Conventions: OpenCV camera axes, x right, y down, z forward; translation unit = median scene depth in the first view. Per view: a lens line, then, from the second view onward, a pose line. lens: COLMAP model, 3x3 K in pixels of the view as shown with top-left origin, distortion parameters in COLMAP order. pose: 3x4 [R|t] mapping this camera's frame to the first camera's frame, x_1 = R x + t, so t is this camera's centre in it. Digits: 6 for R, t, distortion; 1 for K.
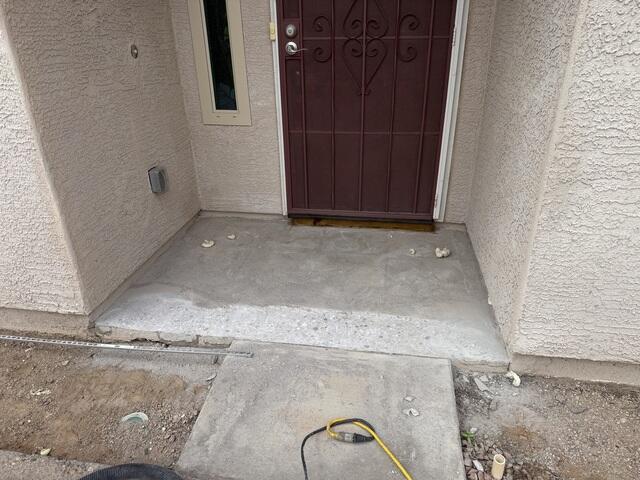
lens RADIAL K [[441.0, 0, 320.0], [0, 441.0, 240.0], [0, 0, 1]] dist [0.045827, -0.057367]
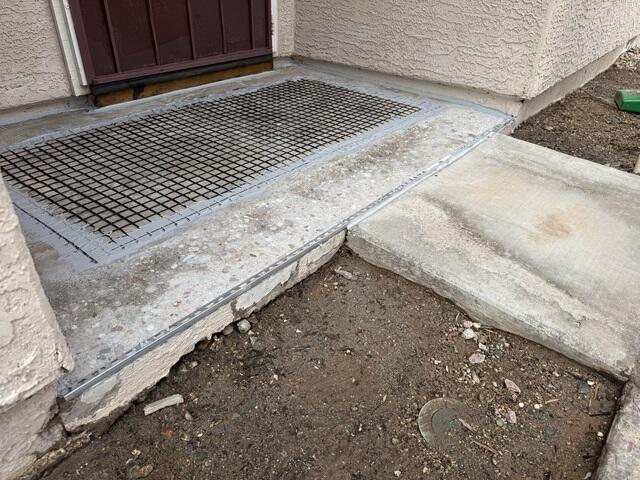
lens RADIAL K [[448.8, 0, 320.1], [0, 448.8, 233.7], [0, 0, 1]] dist [0.041081, -0.061179]
pose [[0.509693, -0.432163, 0.743941, -0.483882], [0.344704, 0.894831, 0.283651, 0.047394], [-0.788284, 0.111864, 0.605057, 0.532688]]
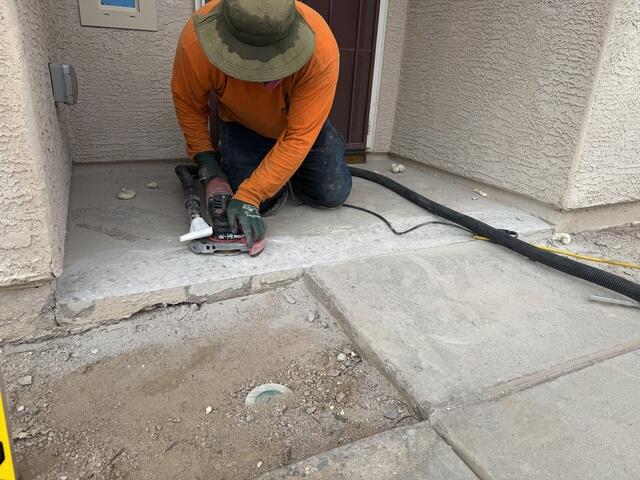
lens RADIAL K [[448.8, 0, 320.1], [0, 448.8, 233.7], [0, 0, 1]] dist [0.041081, -0.061179]
pose [[0.818116, -0.151701, 0.554683, -0.434195], [0.192675, 0.981135, -0.015849, 0.145141], [-0.541814, 0.119840, 0.831911, 0.295425]]
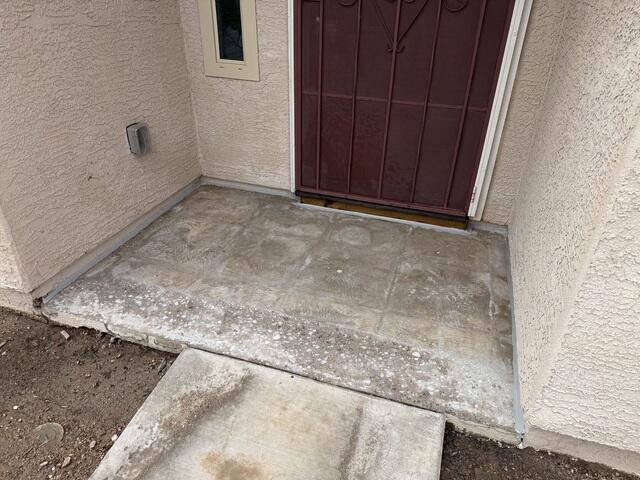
lens RADIAL K [[447.1, 0, 324.2], [0, 447.1, 242.9], [0, 0, 1]] dist [0.002102, -0.001466]
pose [[0.988280, 0.113592, -0.101981, 0.093307], [-0.104204, 0.990189, 0.093101, -0.052863], [0.111556, -0.081383, 0.990420, 0.169413]]
